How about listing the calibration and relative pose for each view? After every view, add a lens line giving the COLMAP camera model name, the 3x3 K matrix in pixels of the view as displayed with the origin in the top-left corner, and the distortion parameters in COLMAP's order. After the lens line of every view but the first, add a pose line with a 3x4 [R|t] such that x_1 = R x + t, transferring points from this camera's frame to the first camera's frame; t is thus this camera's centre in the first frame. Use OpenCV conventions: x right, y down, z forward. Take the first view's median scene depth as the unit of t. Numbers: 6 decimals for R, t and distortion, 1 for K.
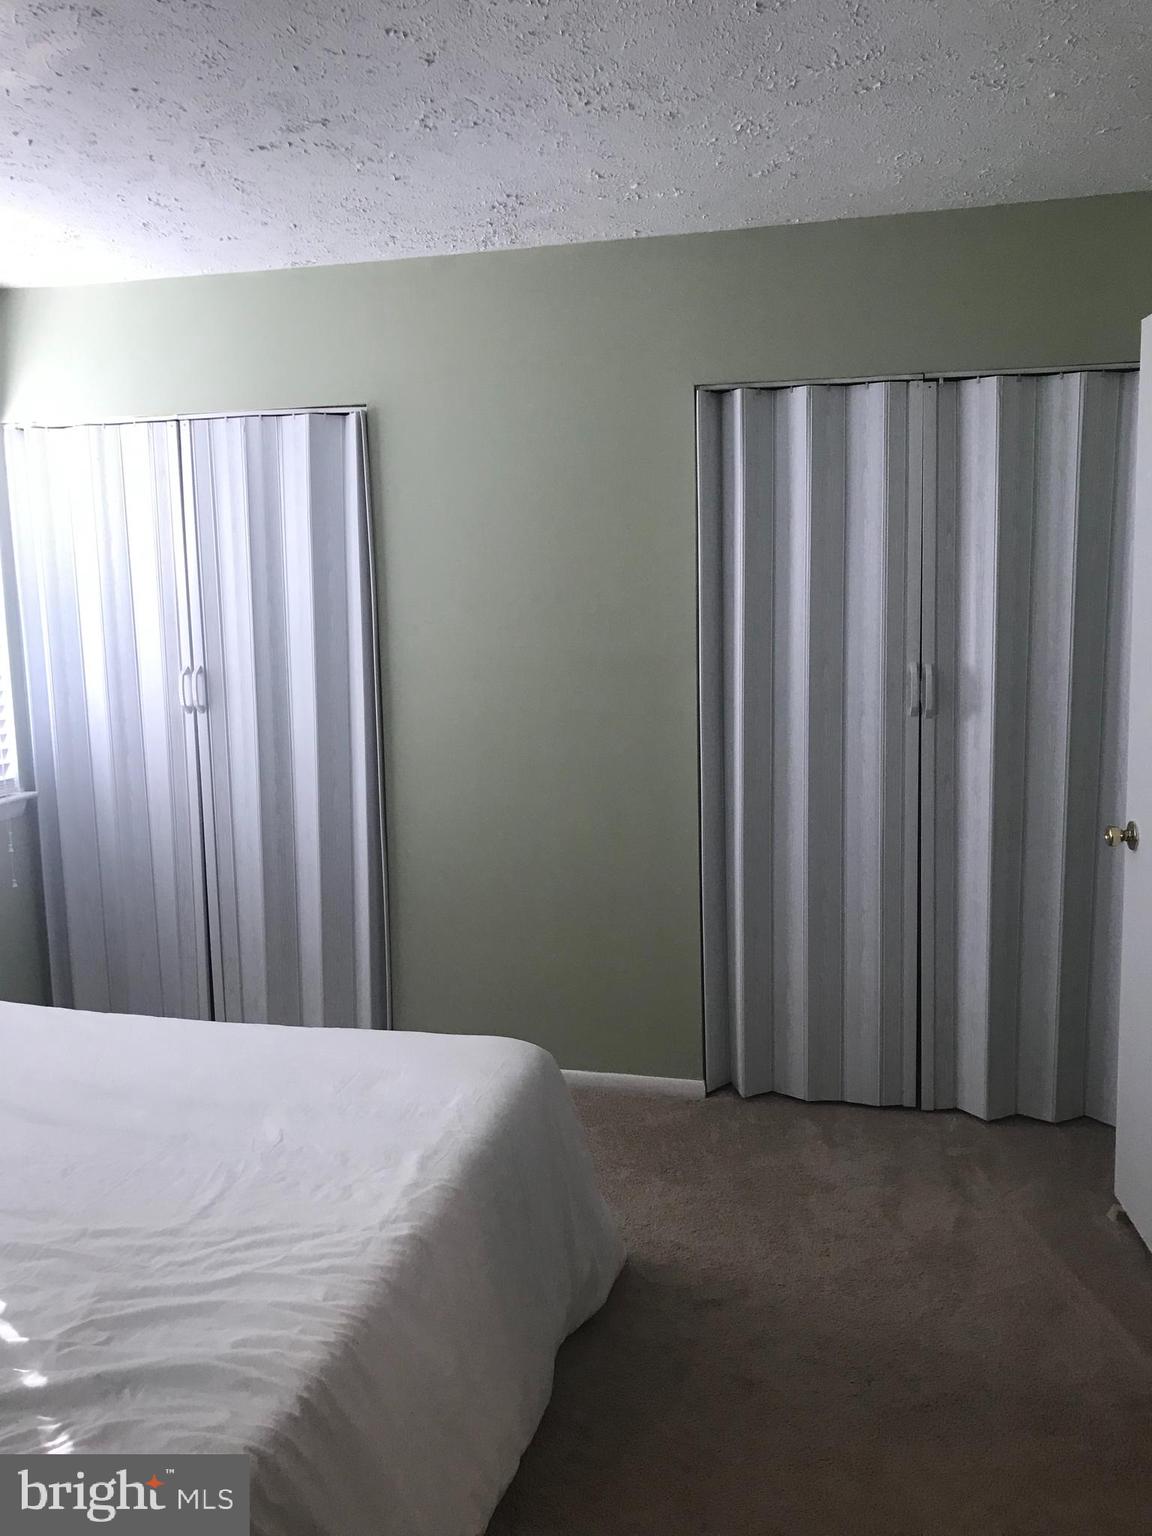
lens RADIAL K [[1255.8, 0, 583.7], [0, 1255.8, 770.3], [0, 0, 1]] dist [0.002124, -0.000707]
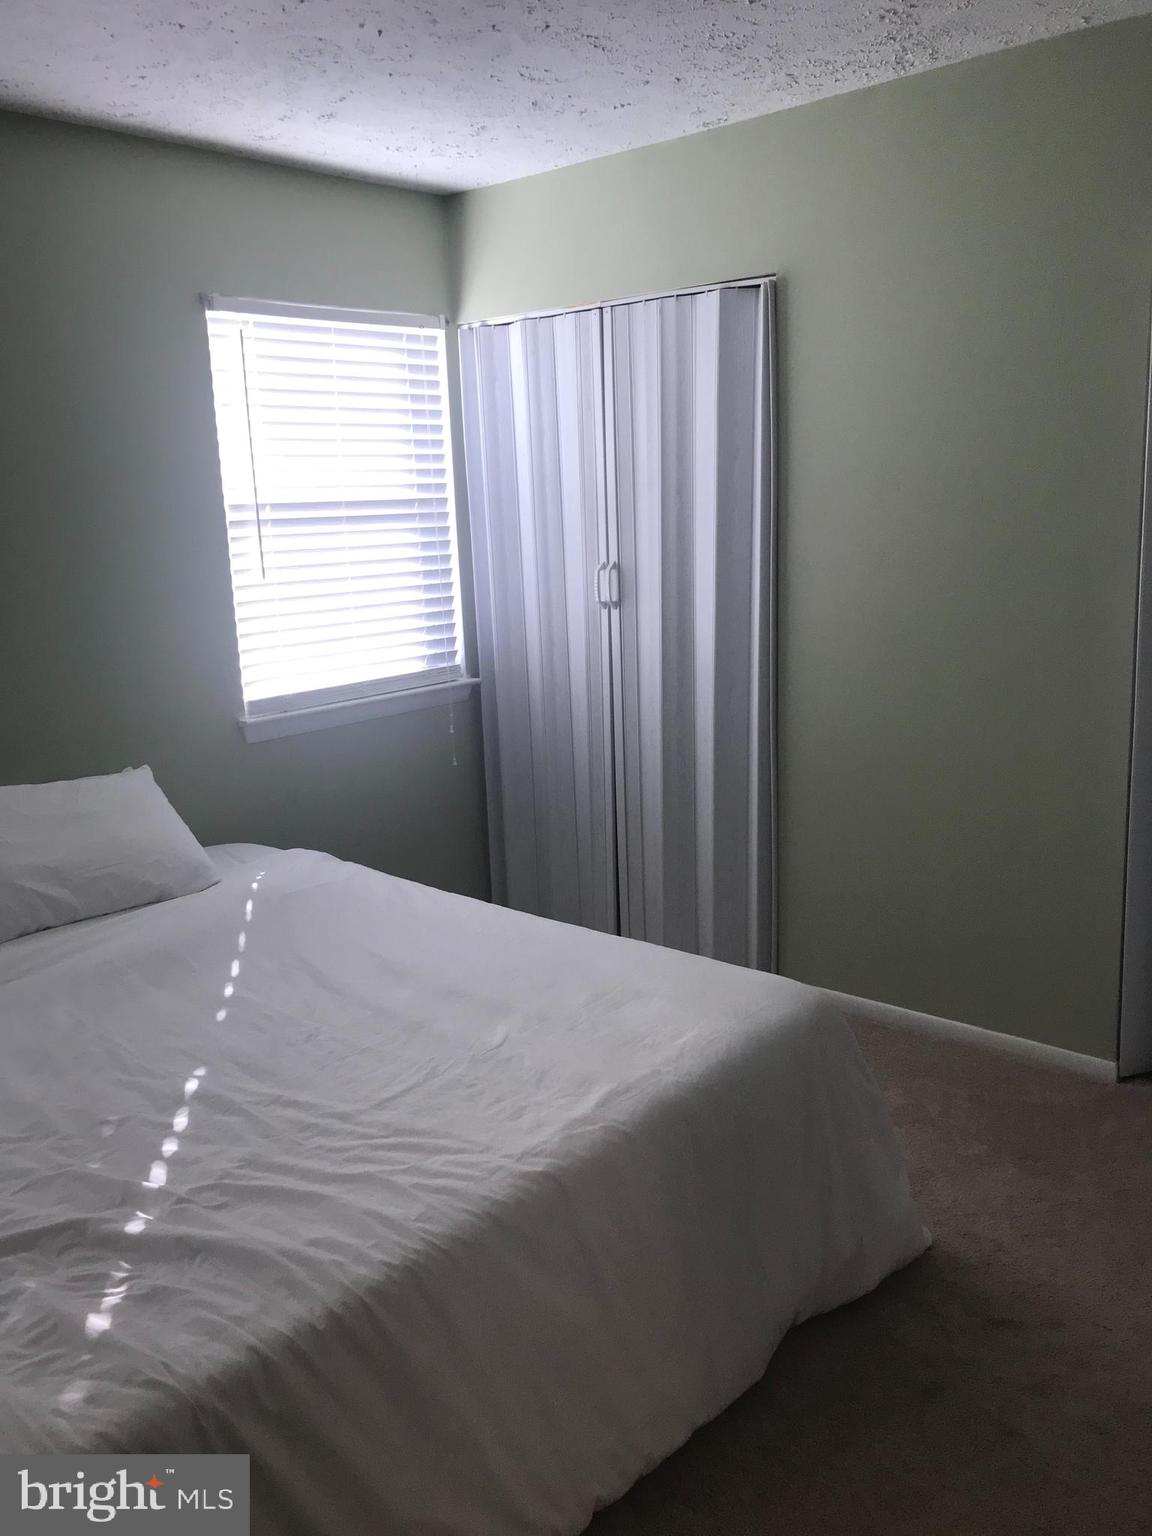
lens RADIAL K [[1255.8, 0, 577.4], [0, 1255.8, 773.1], [0, 0, 1]] dist [0.002124, -0.000707]
pose [[0.886157, 0.086530, -0.455234, 0.268458], [-0.048677, 0.994358, 0.094251, -0.015989], [0.460821, -0.061362, 0.885369, 0.186081]]
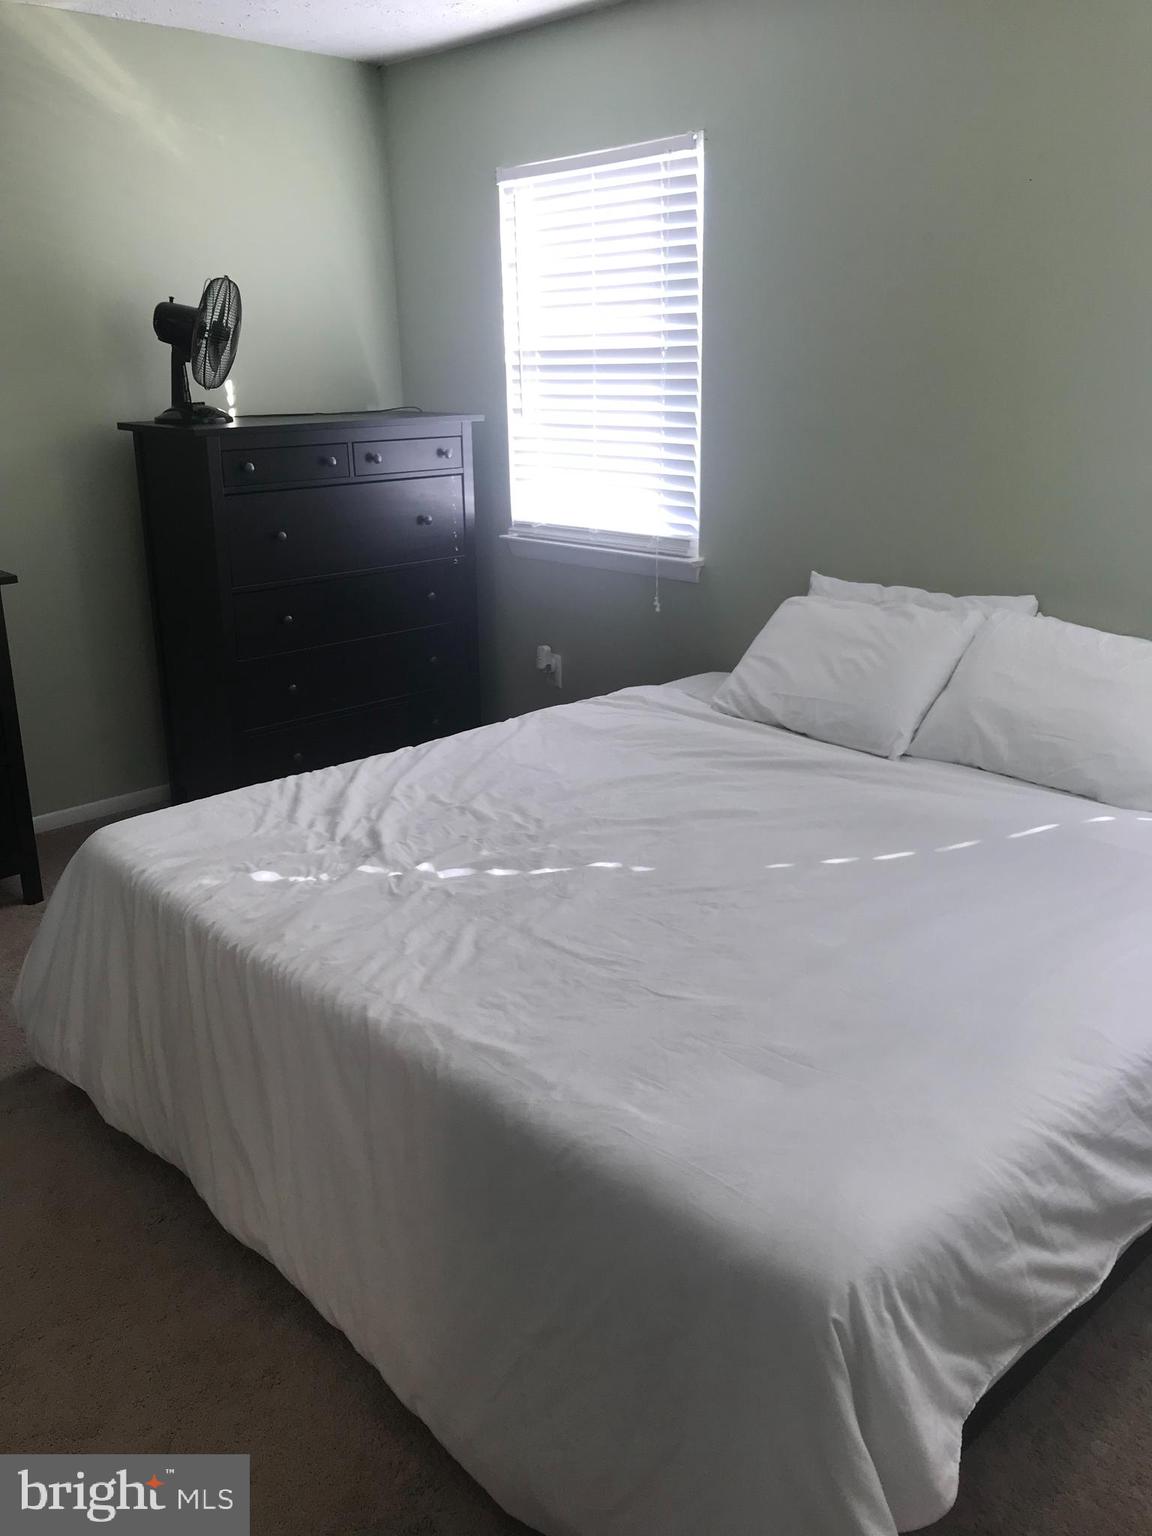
lens RADIAL K [[1255.8, 0, 564.1], [0, 1255.8, 759.6], [0, 0, 1]] dist [0.002124, -0.000707]
pose [[-0.537208, 0.291078, -0.791632, 0.469185], [-0.084269, 0.915346, 0.393753, -0.204405], [0.839230, 0.278237, -0.467202, 1.439254]]
